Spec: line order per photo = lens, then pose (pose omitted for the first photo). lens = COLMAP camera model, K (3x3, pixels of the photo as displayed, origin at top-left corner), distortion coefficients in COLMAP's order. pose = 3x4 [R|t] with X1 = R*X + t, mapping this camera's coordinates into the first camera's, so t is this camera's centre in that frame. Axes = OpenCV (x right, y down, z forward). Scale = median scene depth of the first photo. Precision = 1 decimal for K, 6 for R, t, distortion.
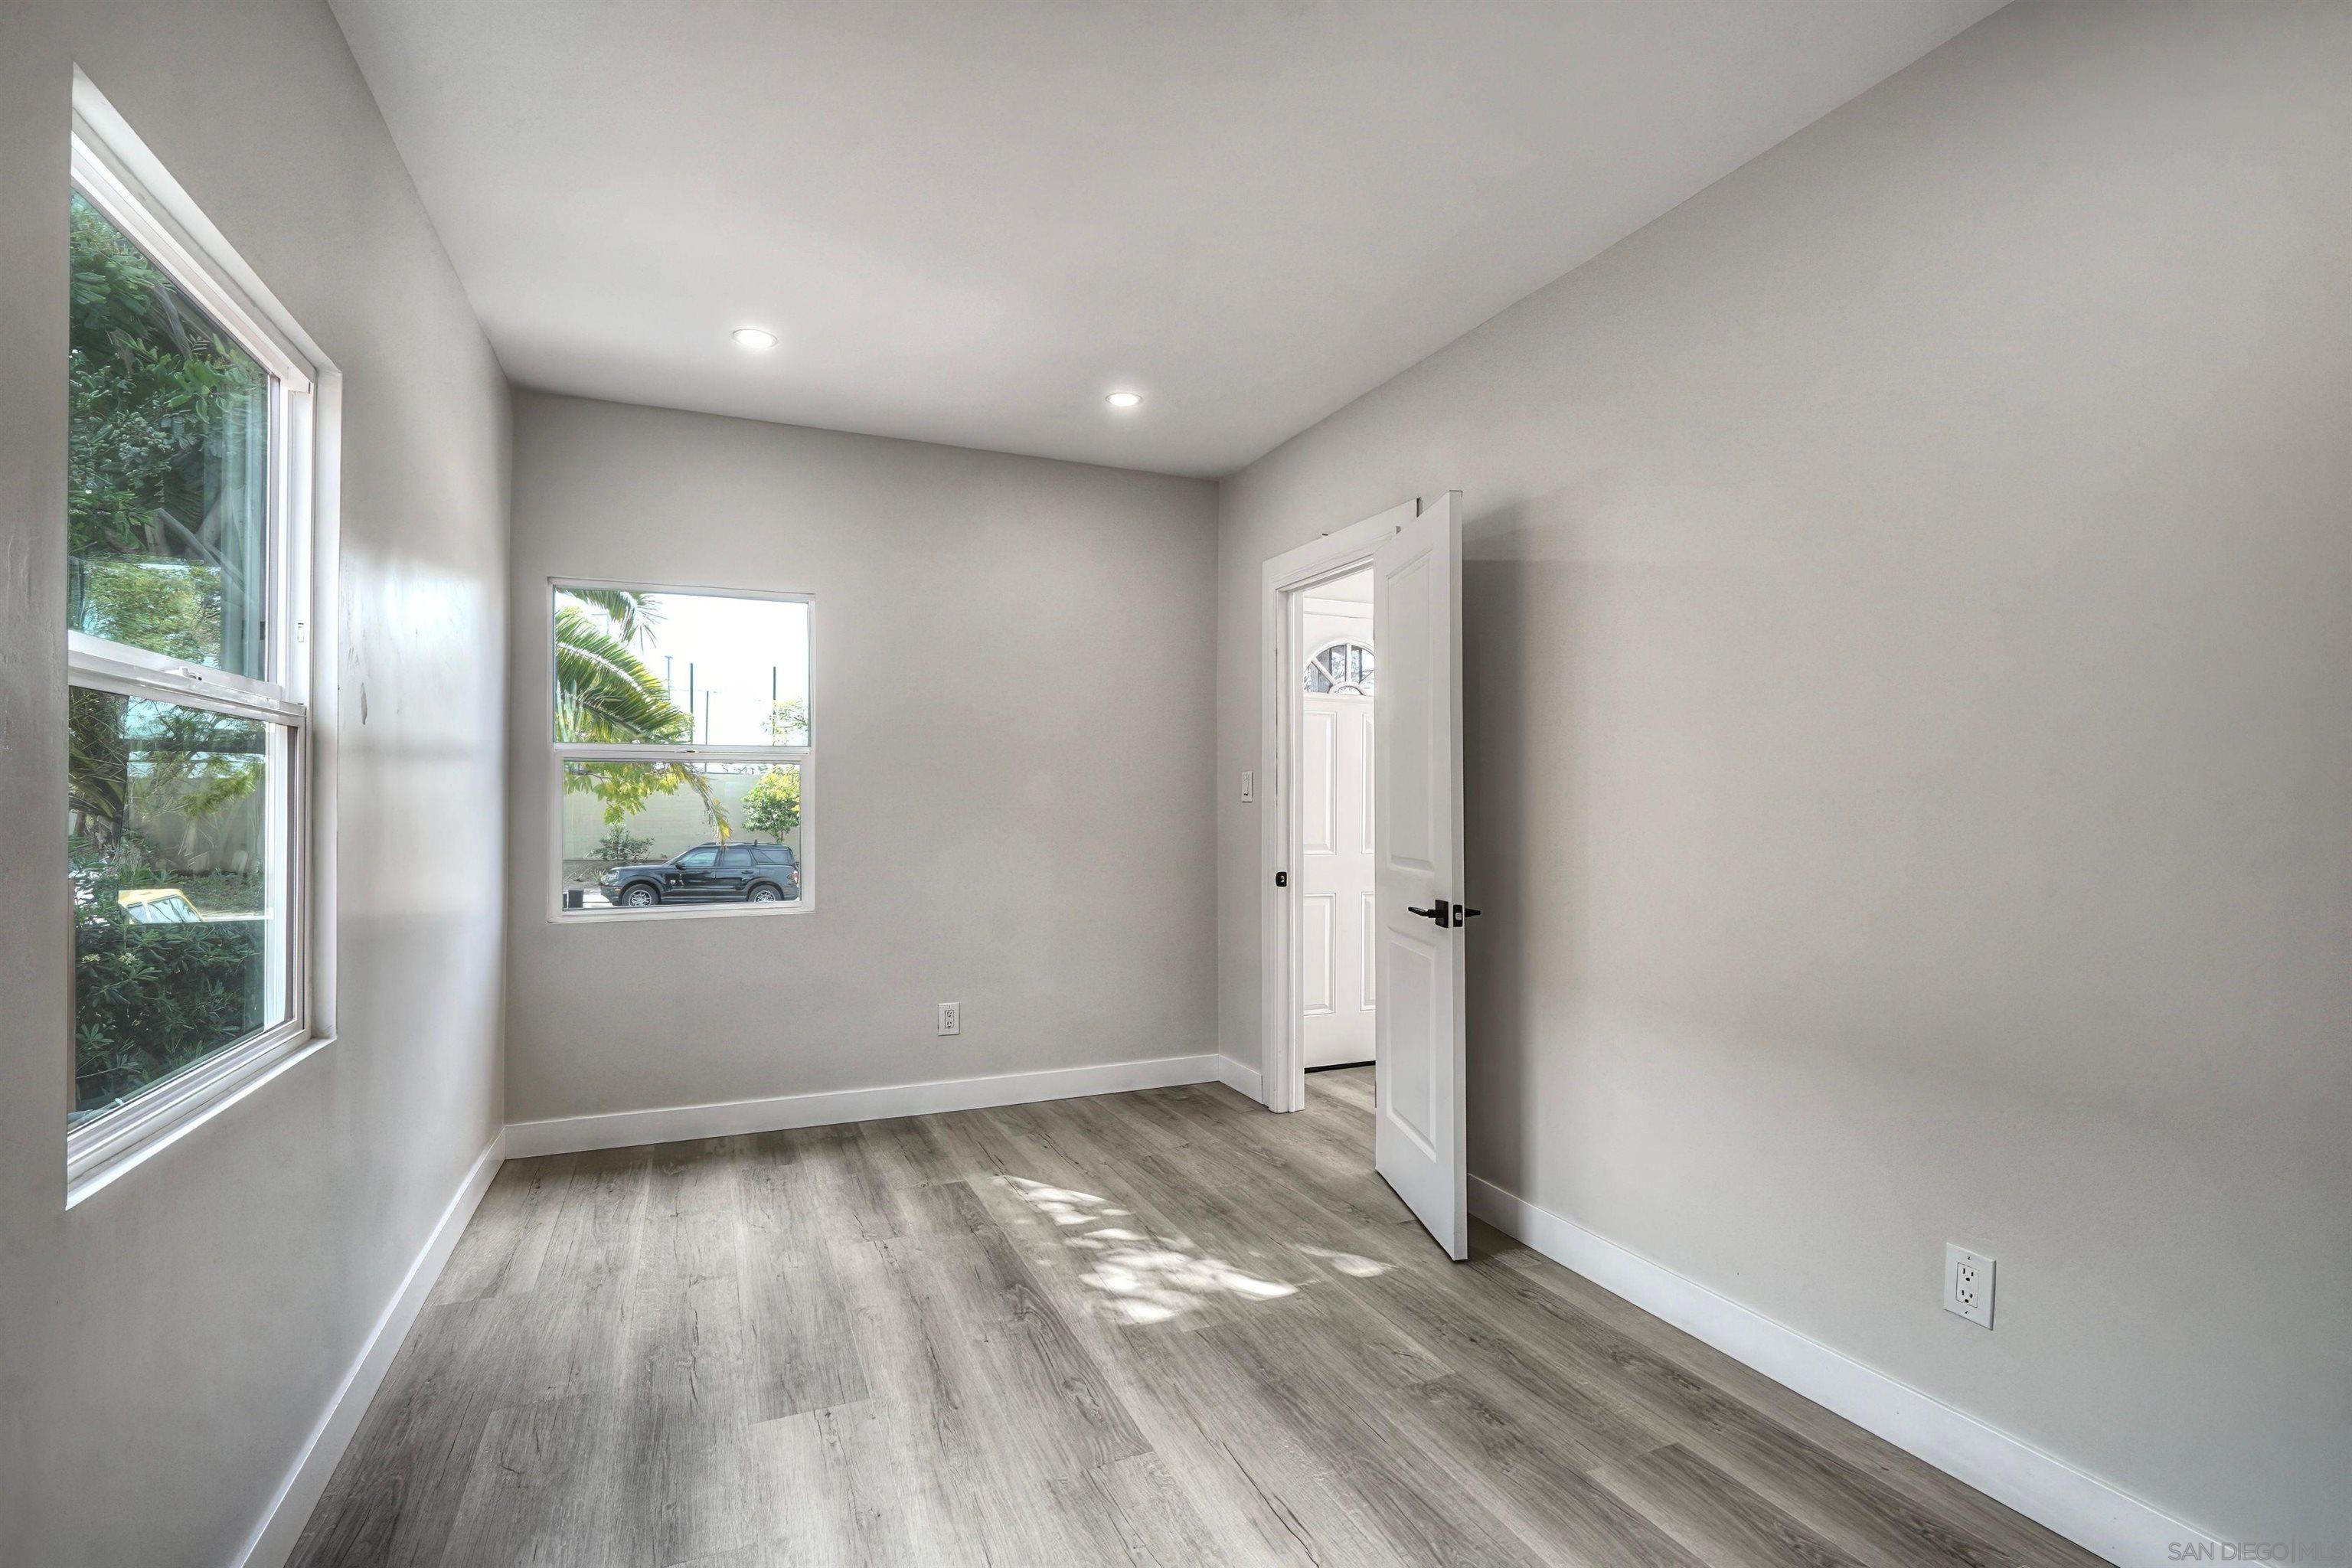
lens RADIAL K [[1080.9, 0, 1196.7], [0, 1080.9, 788.3], [0, 0, 1]] dist [-0.006992, 0.003967]
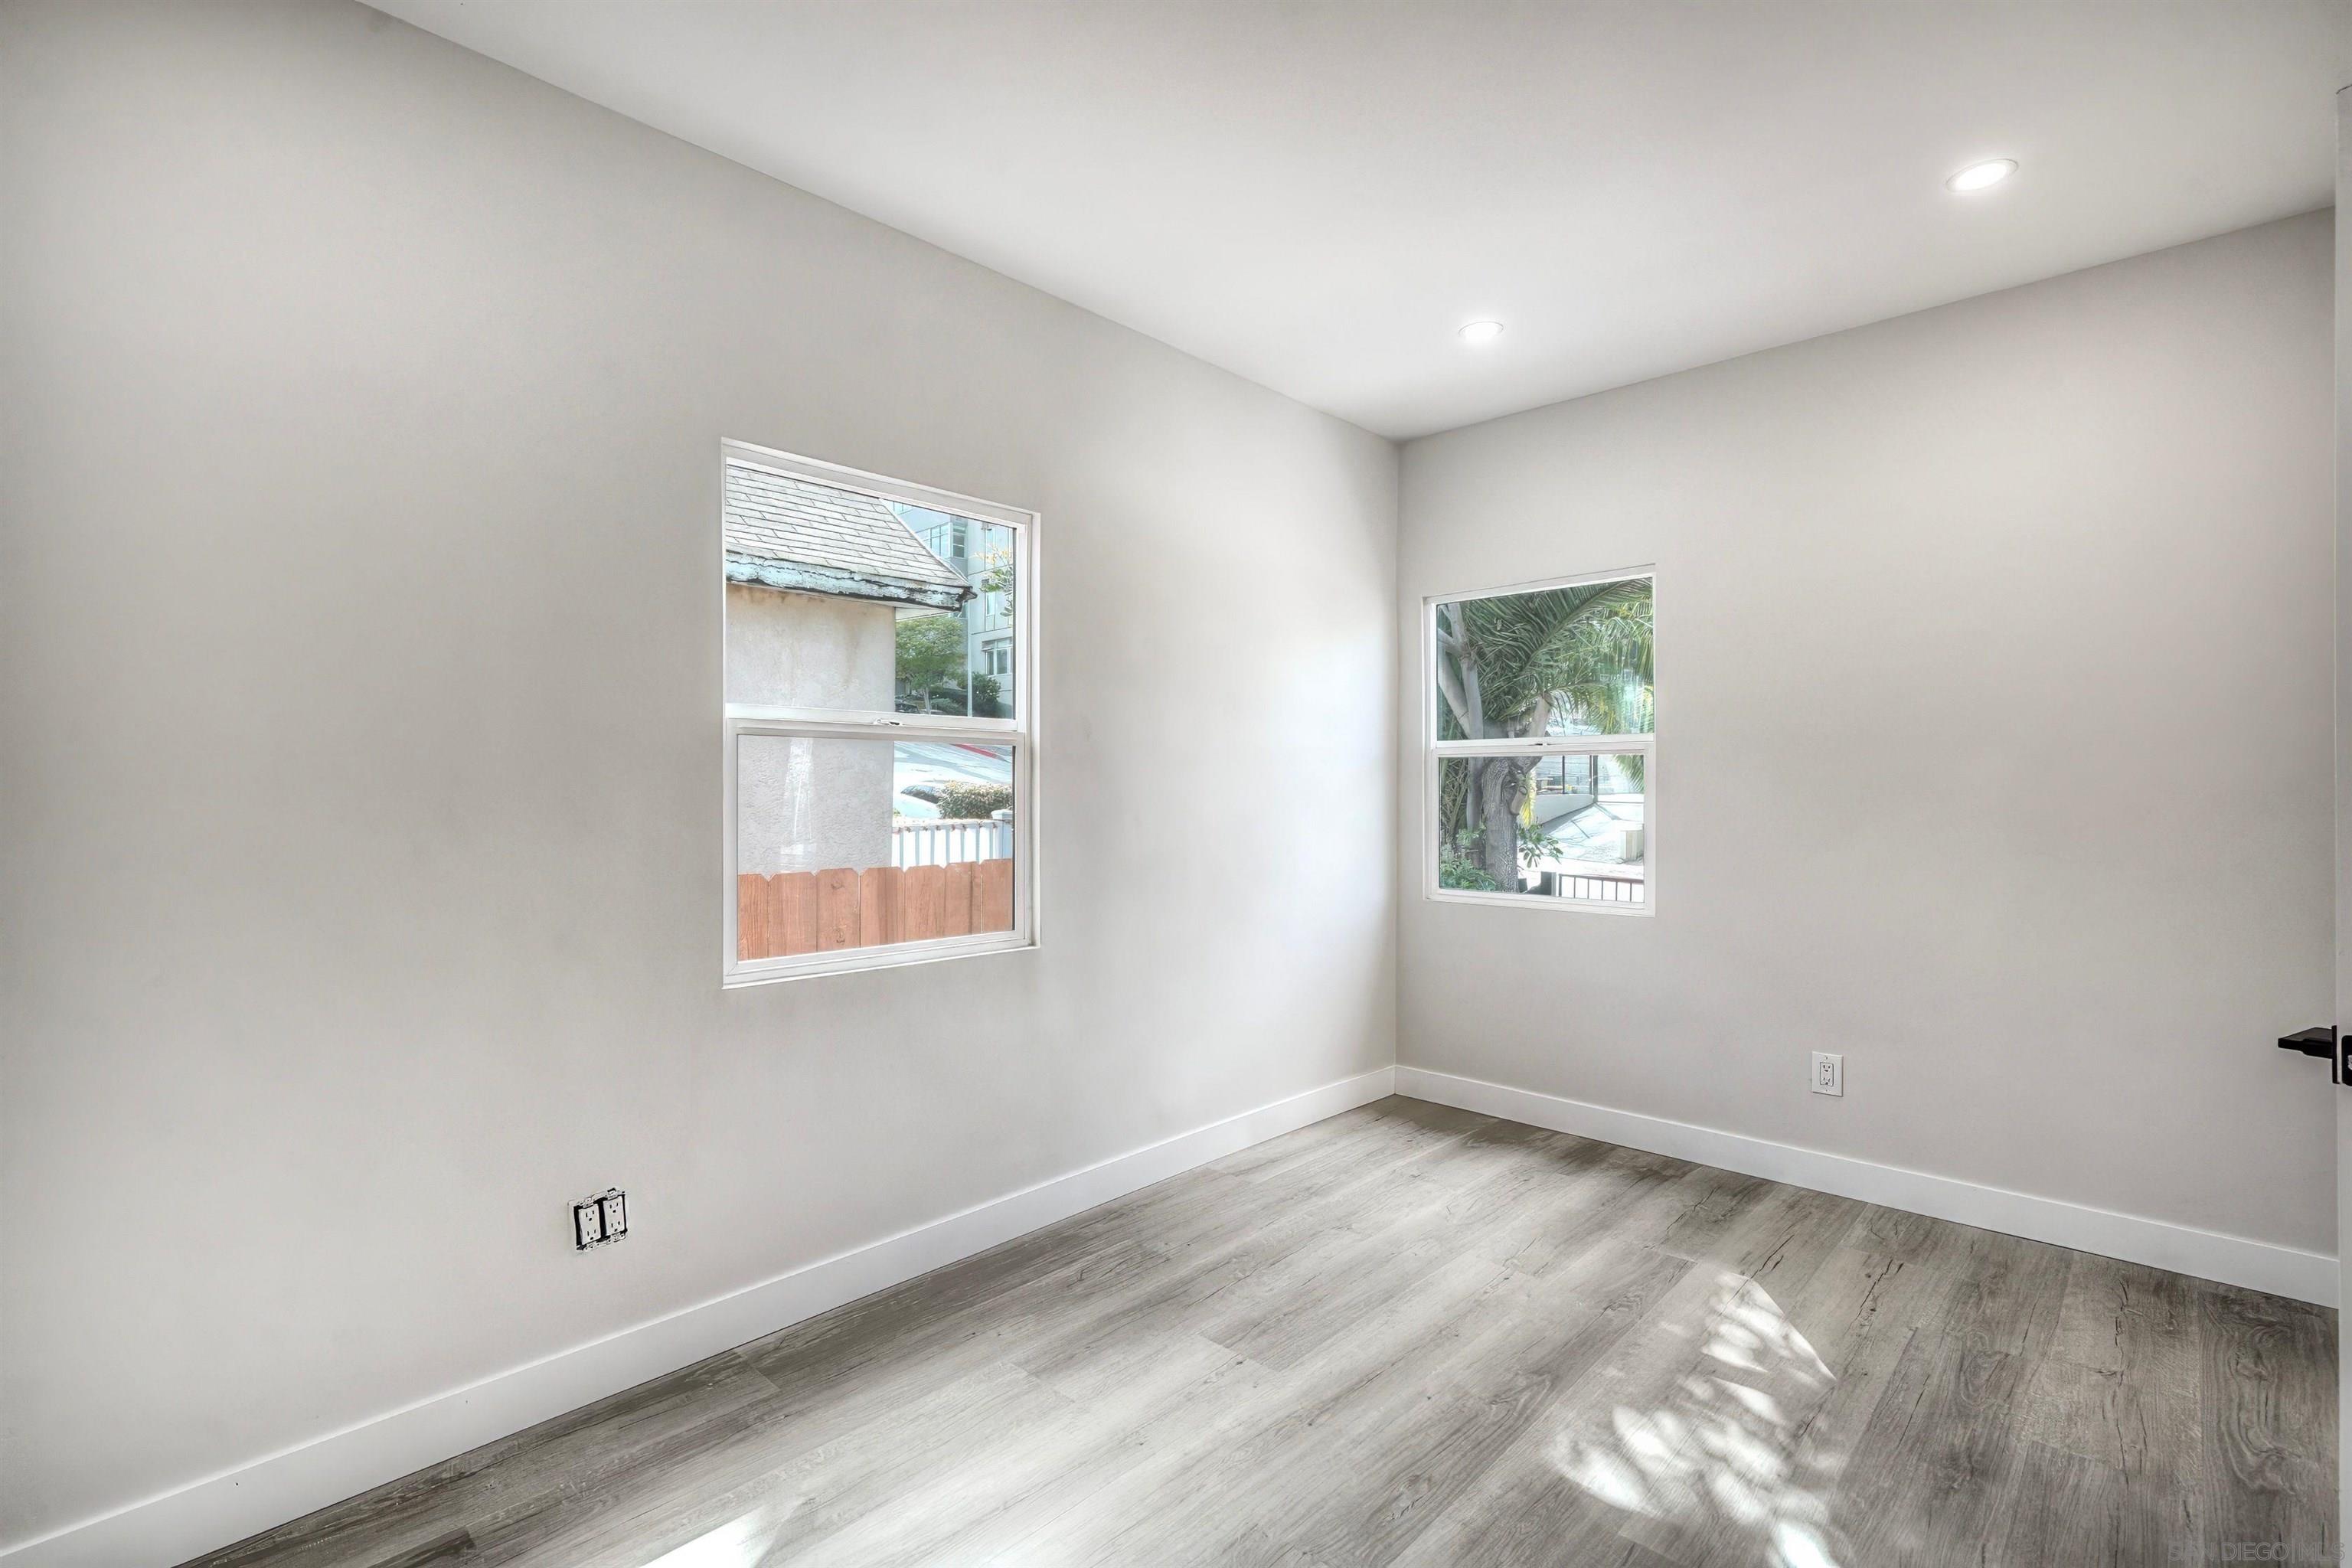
lens RADIAL K [[1080.9, 0, 1142.9], [0, 1080.9, 793.6], [0, 0, 1]] dist [-0.006992, 0.003967]
pose [[0.366072, 0.003406, -0.930580, 0.472155], [0.011038, 0.999907, 0.008002, -0.000983], [0.930521, -0.013201, 0.366001, 0.389108]]
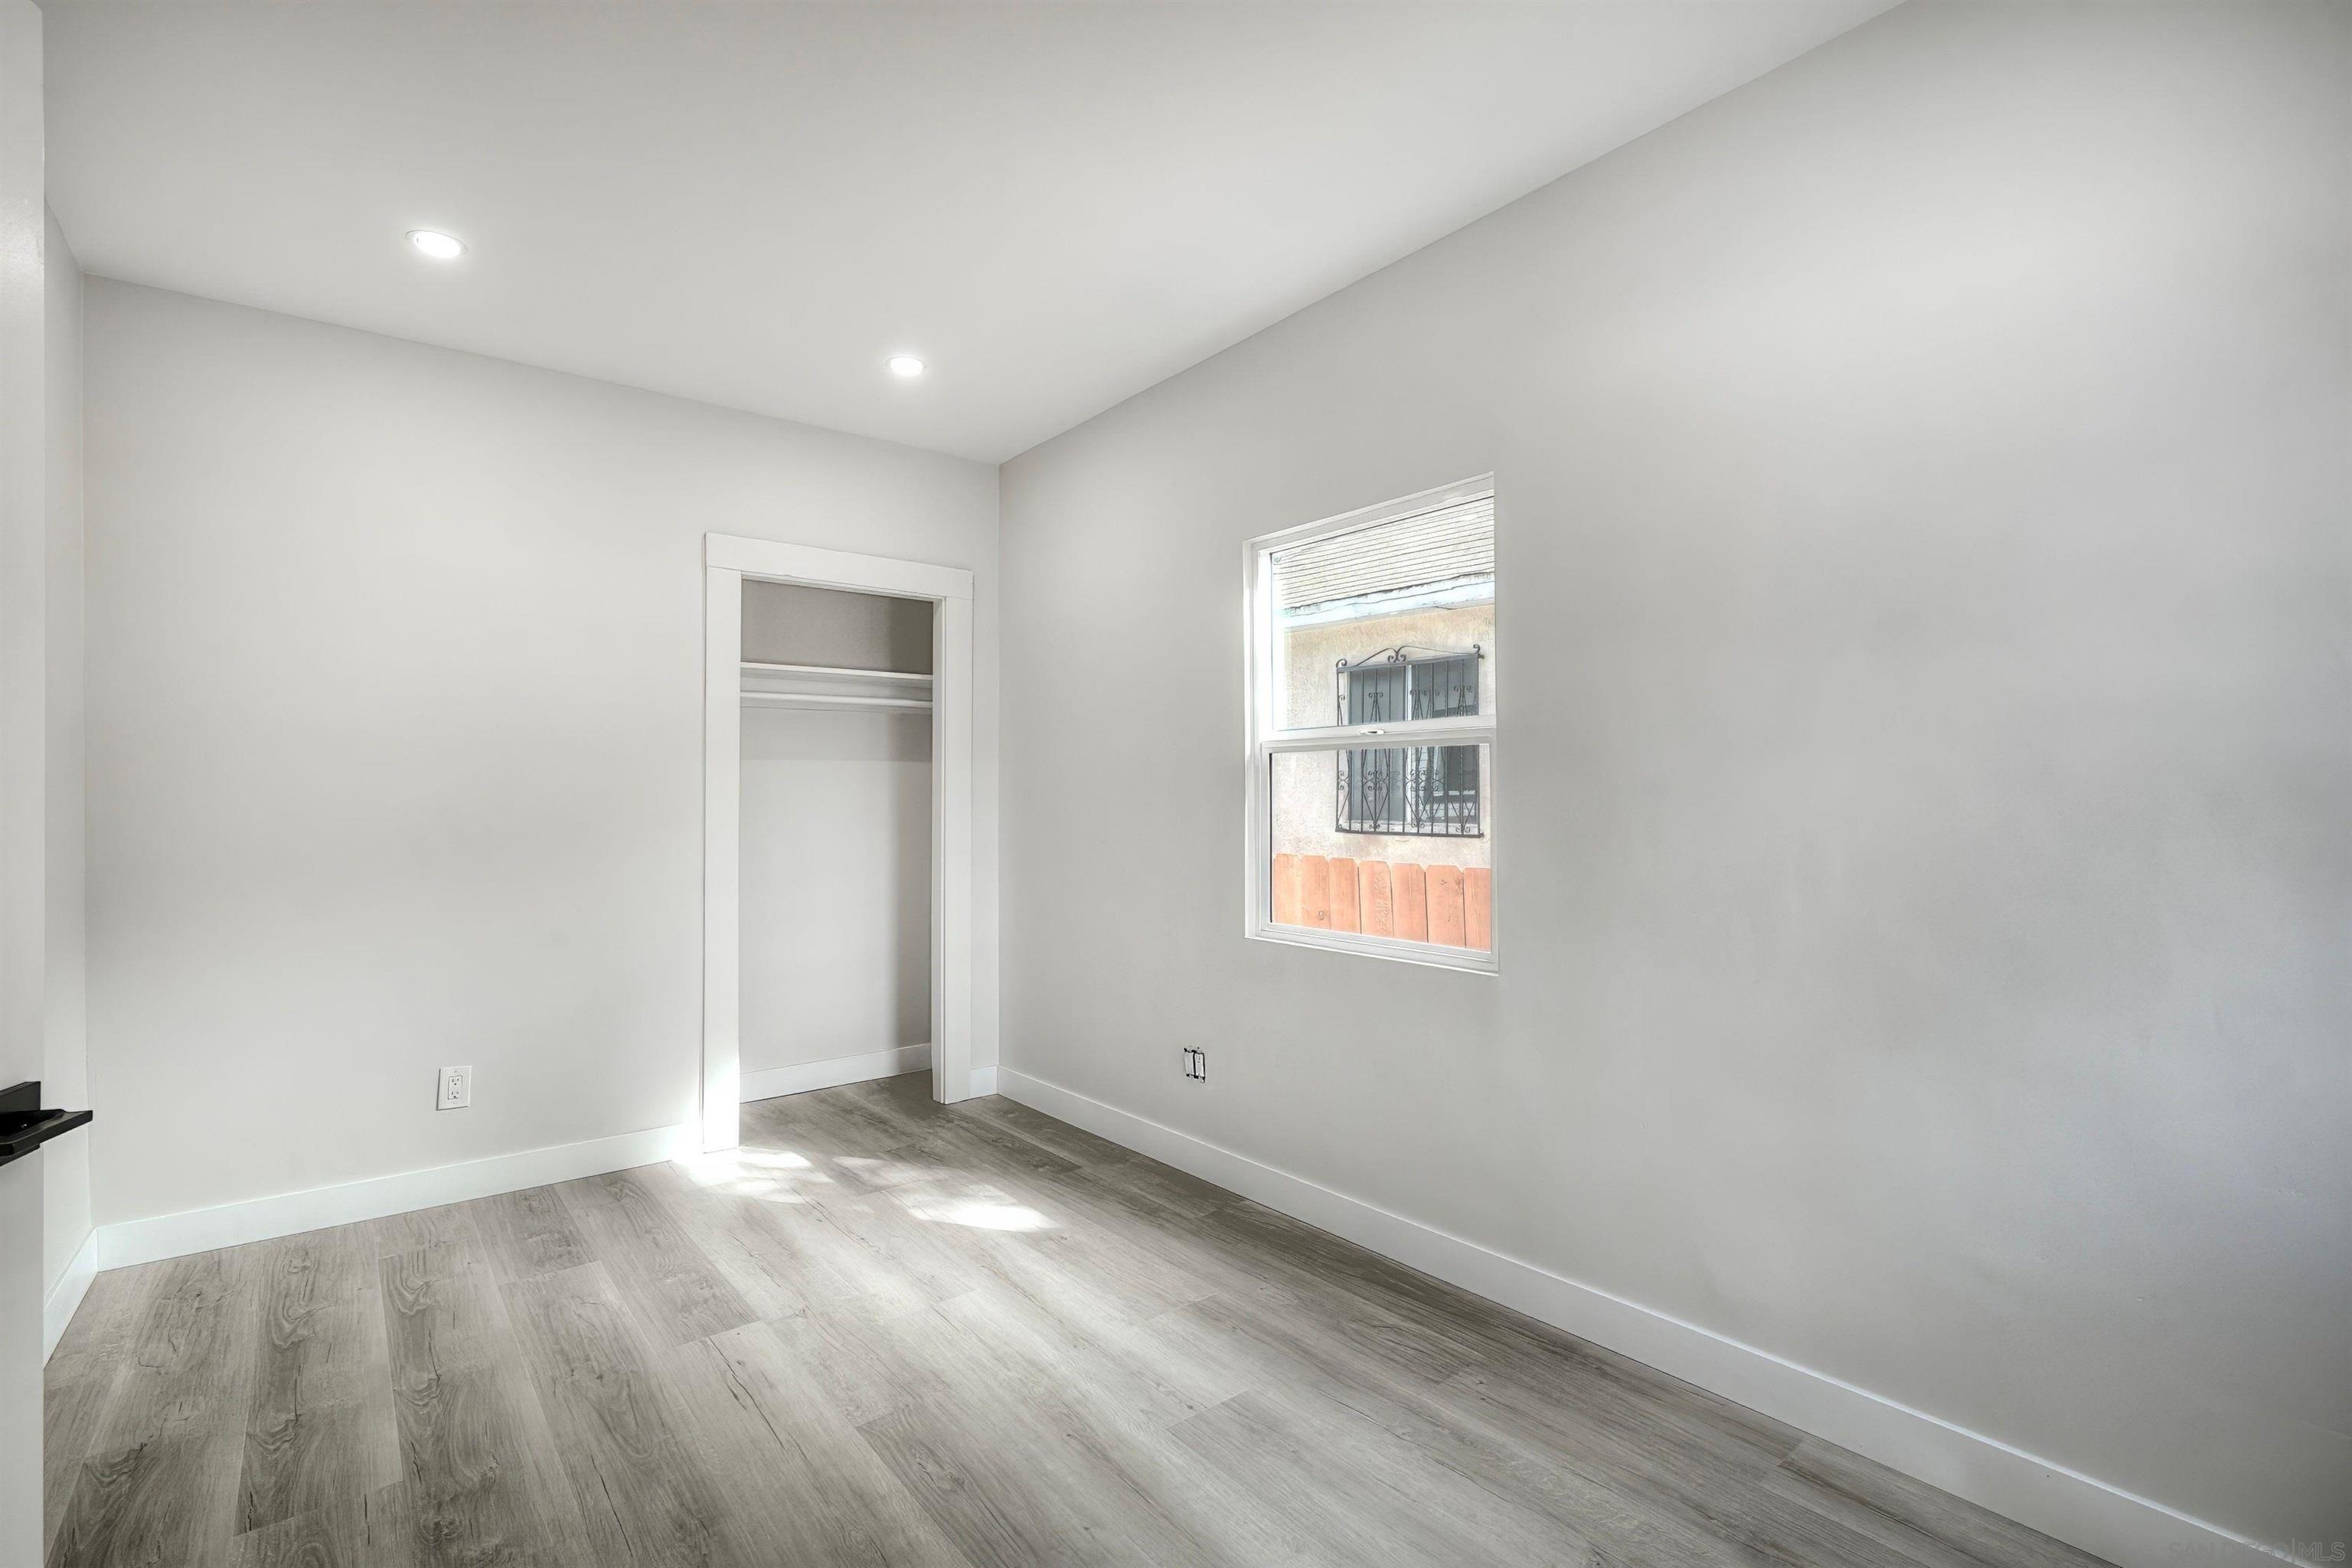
lens RADIAL K [[1080.9, 0, 1181.6], [0, 1080.9, 788.6], [0, 0, 1]] dist [-0.006992, 0.003967]
pose [[-0.970396, 0.004297, -0.241480, -0.068765], [0.009199, 0.999774, -0.019176, 0.014637], [0.241343, -0.020830, -0.970216, 1.492074]]
